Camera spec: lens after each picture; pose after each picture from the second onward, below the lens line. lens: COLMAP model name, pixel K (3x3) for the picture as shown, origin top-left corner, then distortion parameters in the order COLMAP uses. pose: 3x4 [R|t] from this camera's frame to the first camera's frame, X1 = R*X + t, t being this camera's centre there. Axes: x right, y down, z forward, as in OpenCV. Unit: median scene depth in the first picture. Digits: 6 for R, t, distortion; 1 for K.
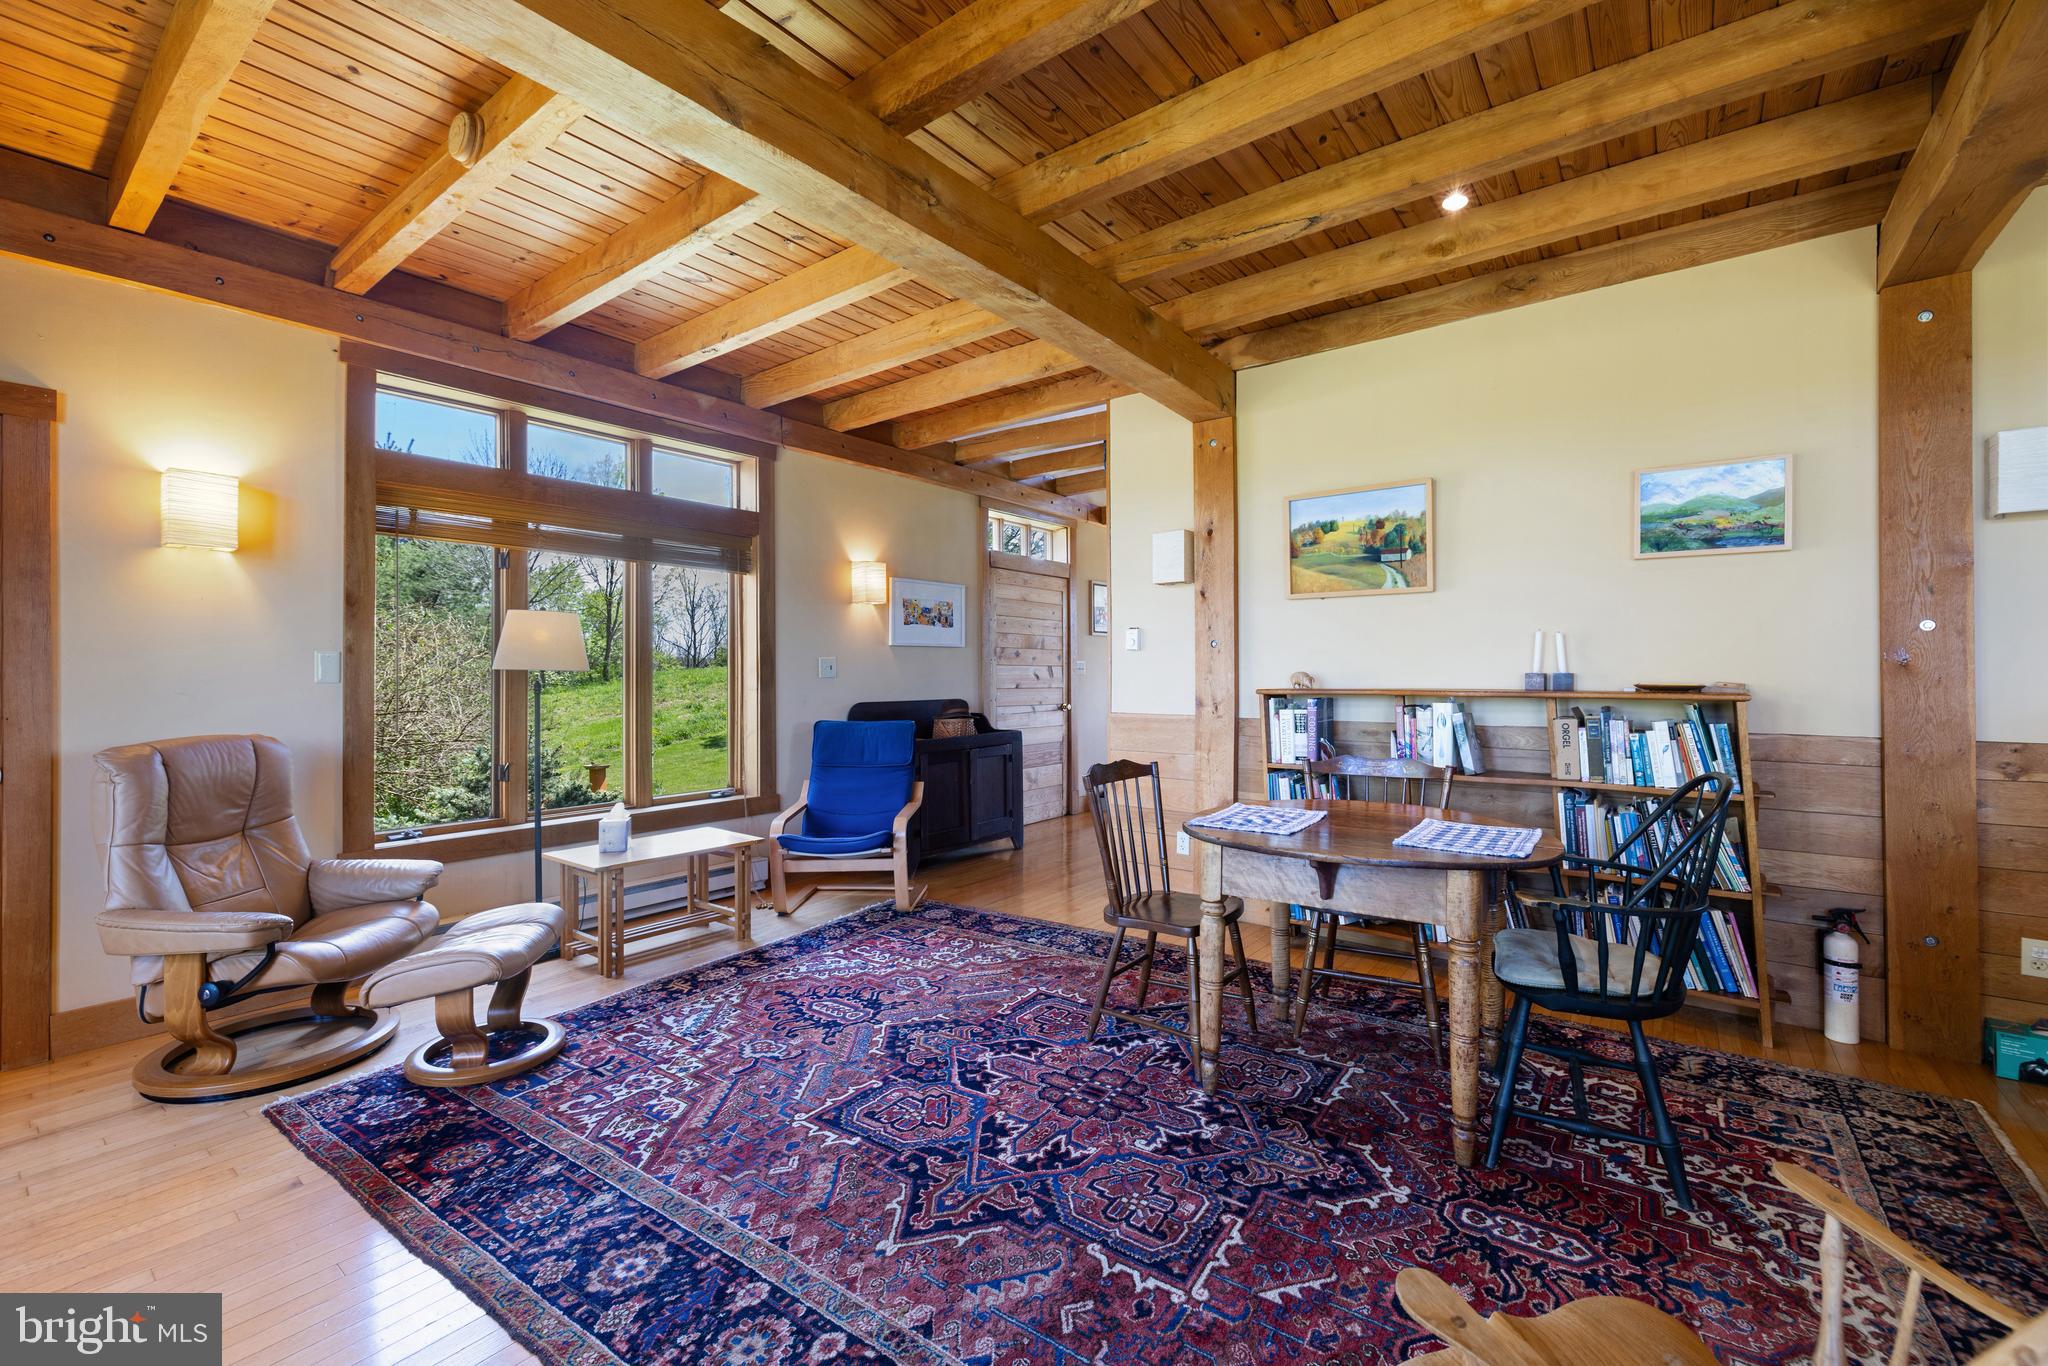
lens RADIAL K [[862.8, 0, 967.2], [0, 862.8, 658.5], [0, 0, 1]] dist [0.000767, 0.000510]
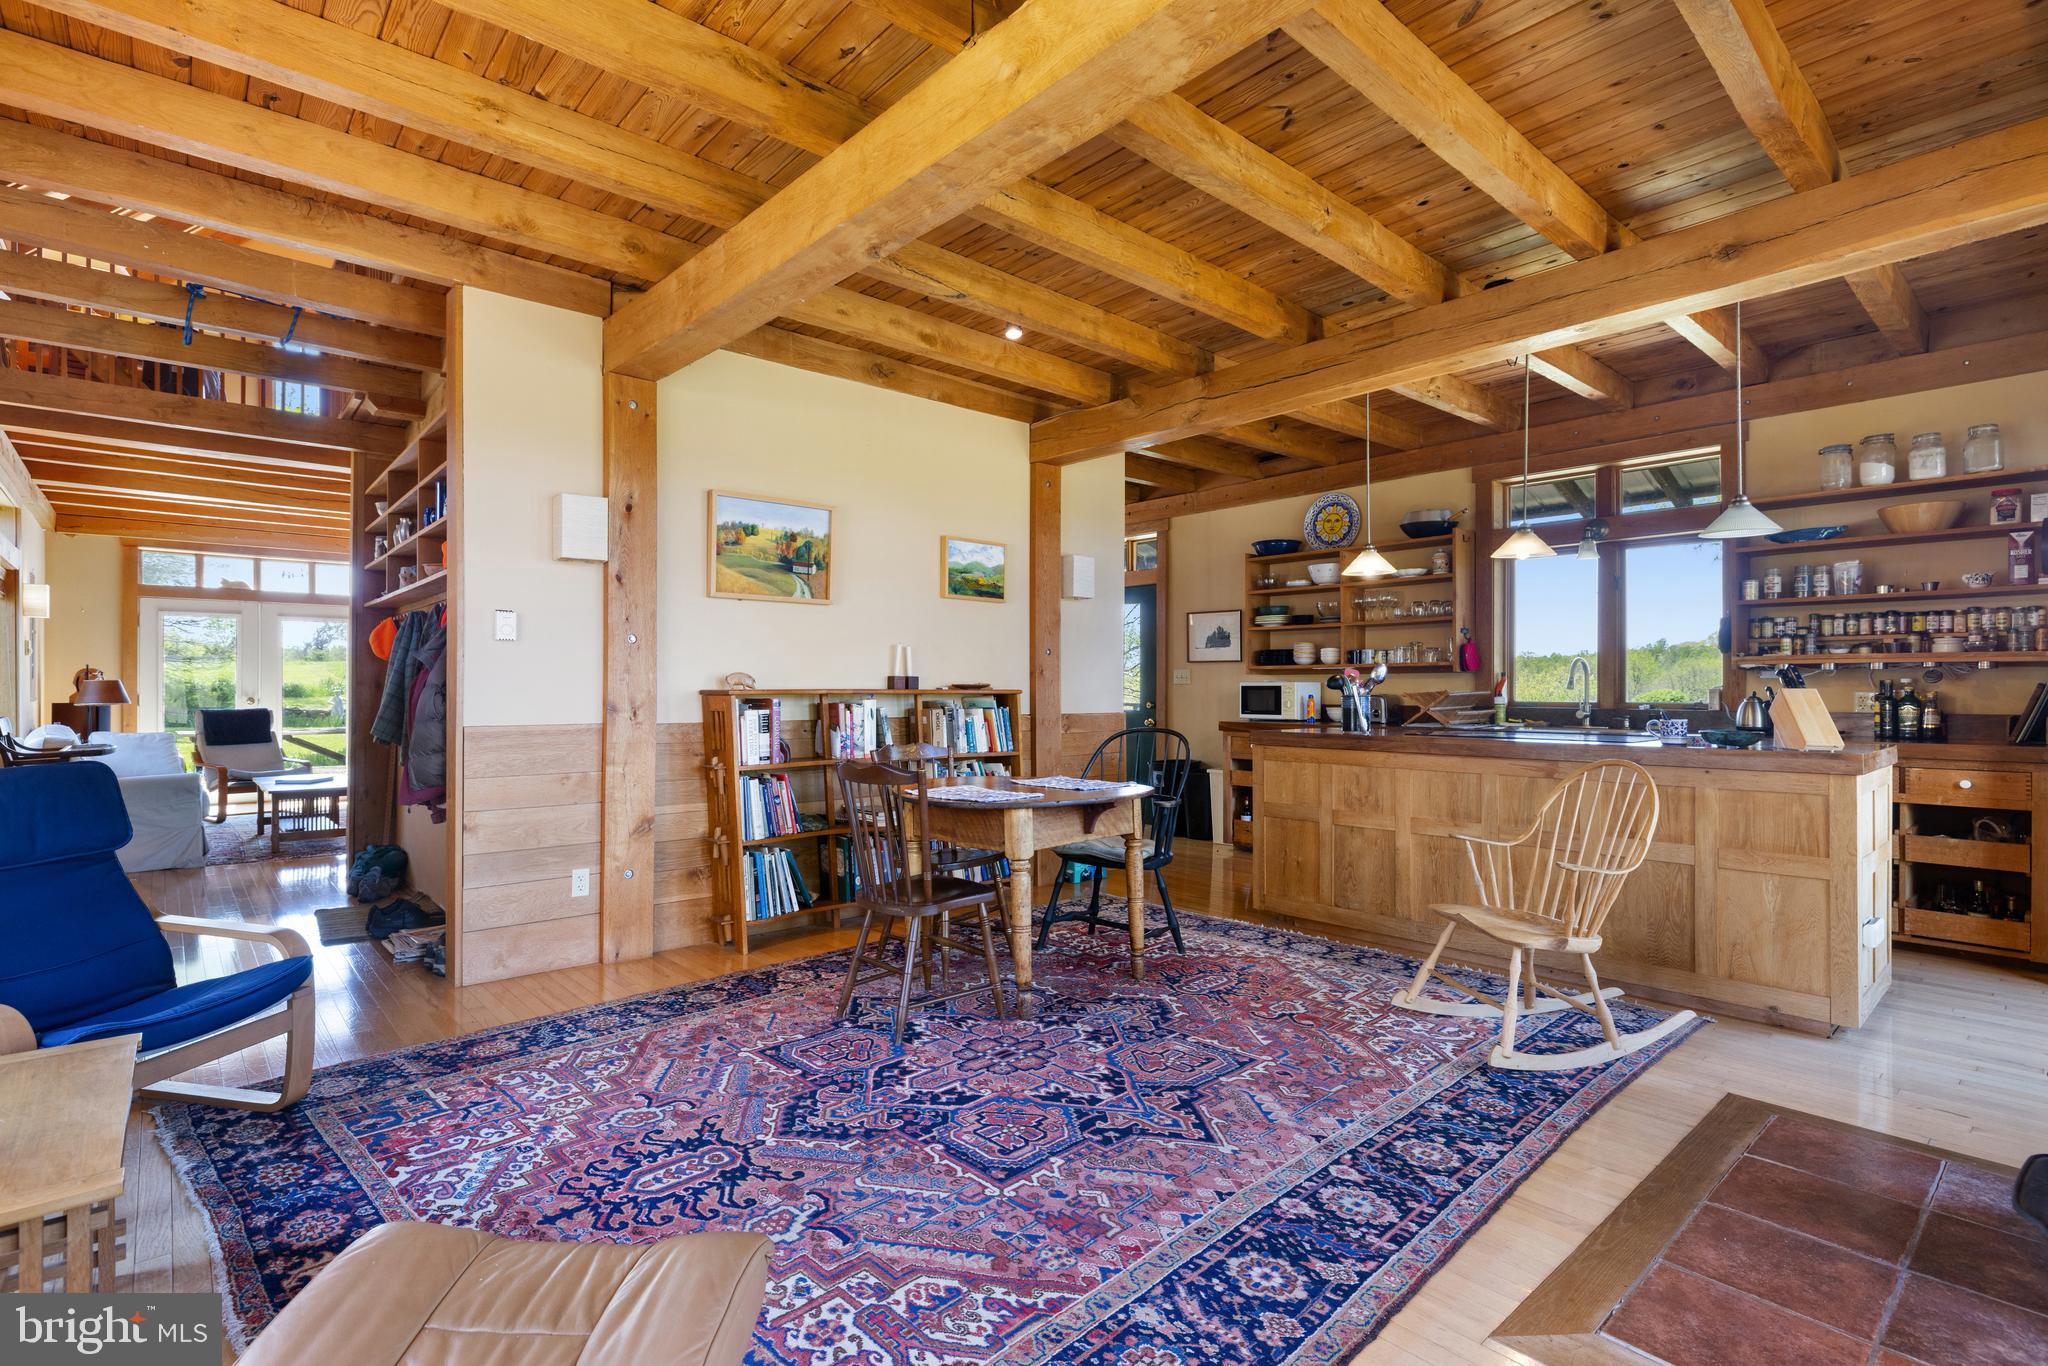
lens RADIAL K [[977.2, 0, 1057.7], [0, 977.2, 671.7], [0, 0, 1]] dist [-0.003495, -0.000315]
pose [[0.137747, 0.020792, 0.990249, -0.851398], [-0.017823, 0.999670, -0.018510, 0.036720], [-0.990307, -0.015100, 0.138072, 0.619219]]
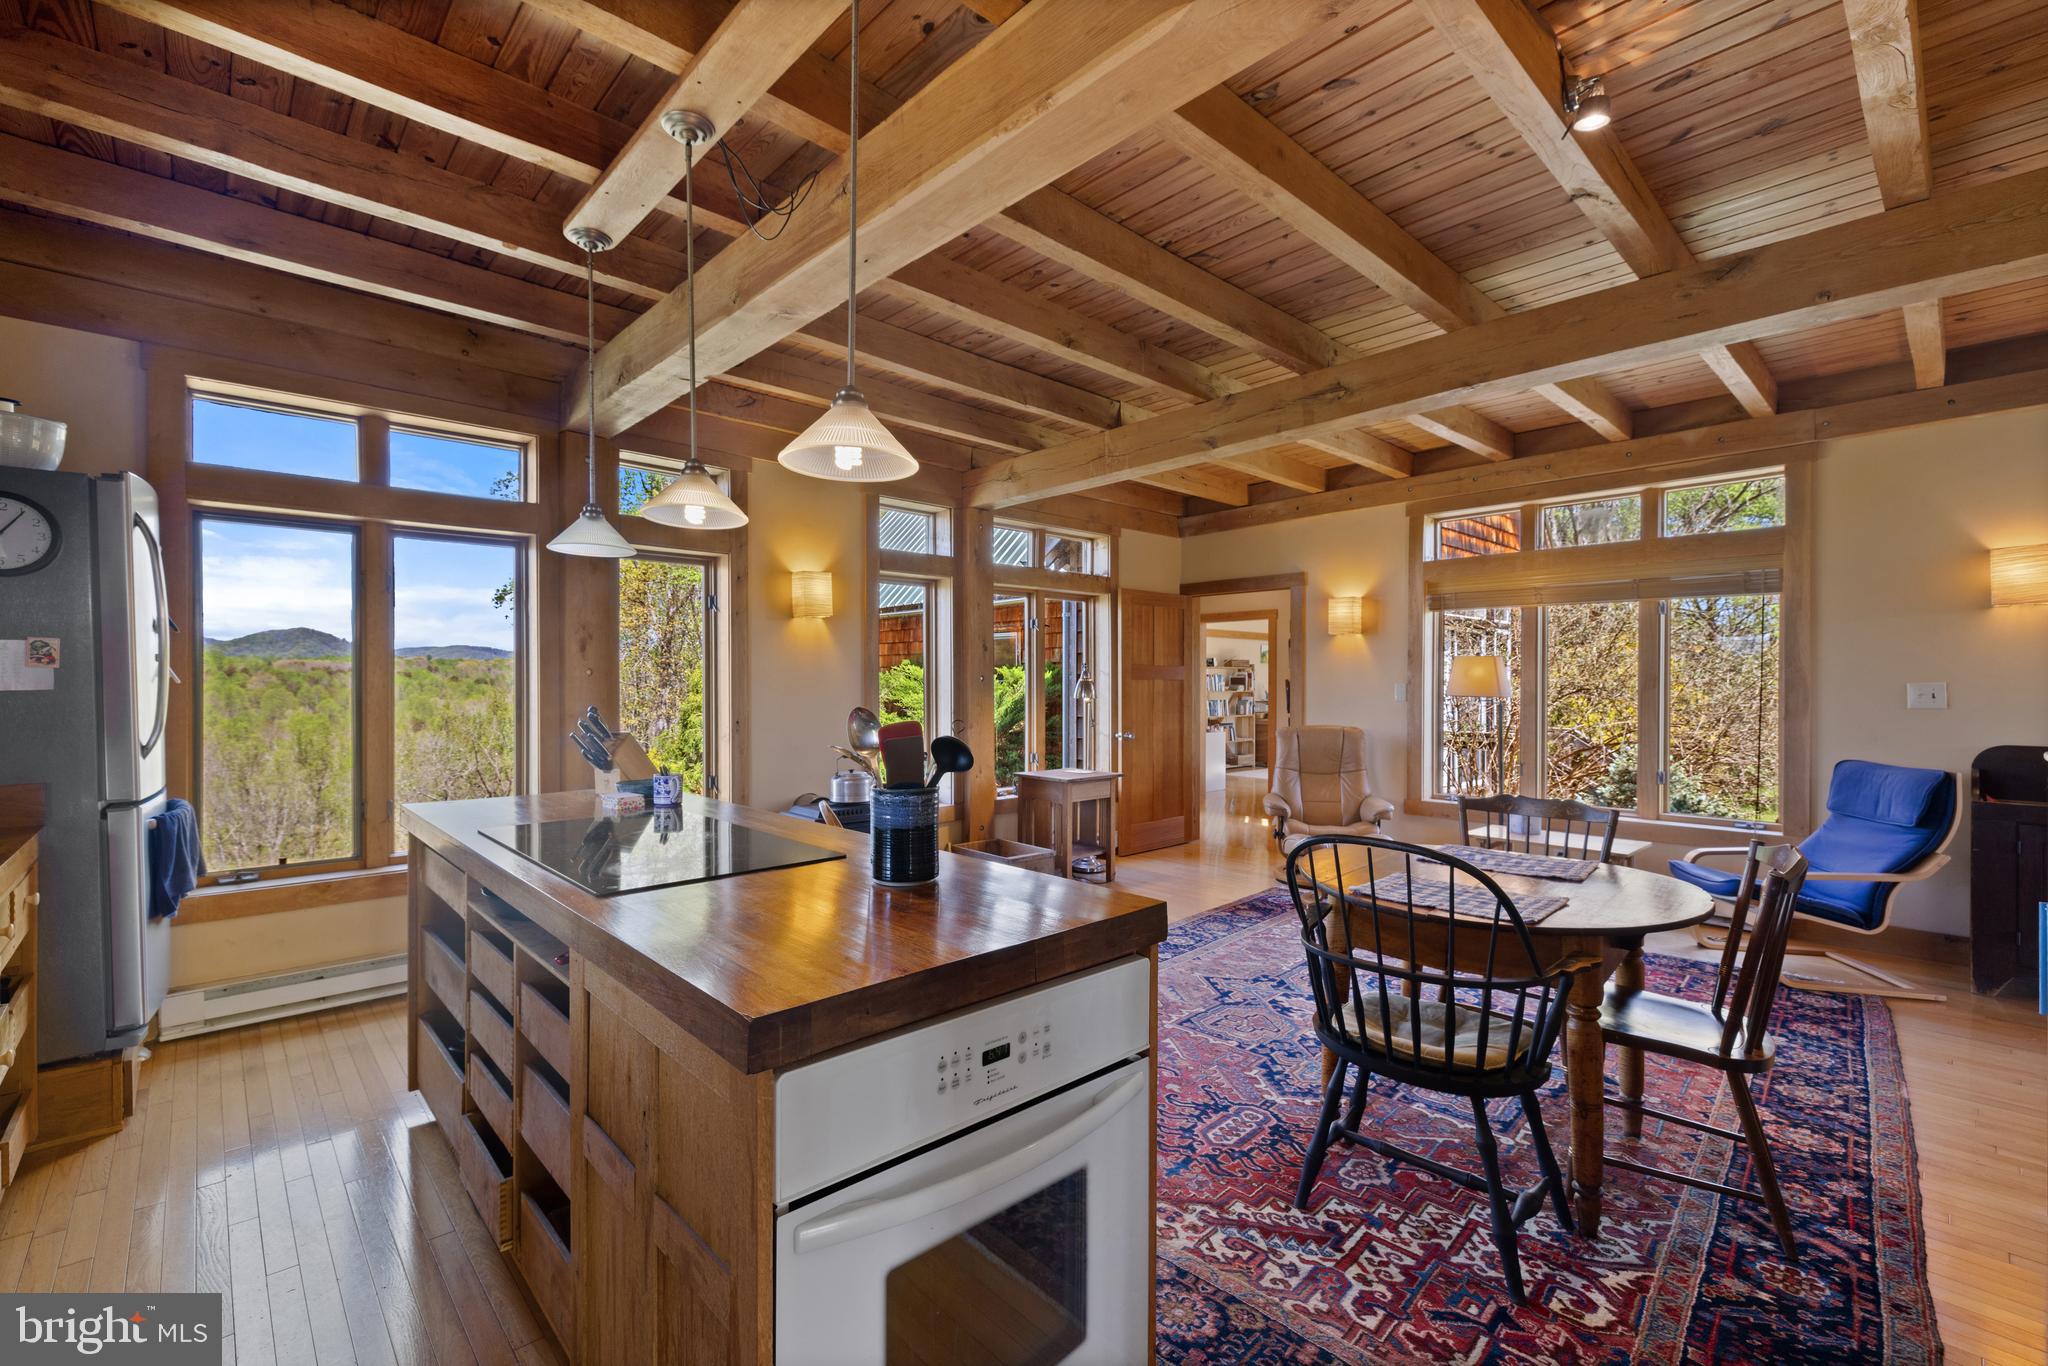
lens RADIAL K [[884.8, 0, 1034.5], [0, 884.8, 687.9], [0, 0, 1]] dist [-0.000428, 0.000101]
pose [[-0.124705, 0.009520, -0.992148, 1.239138], [0.016709, 0.999832, 0.007493, -0.027465], [0.992053, -0.015643, -0.124843, 0.520680]]
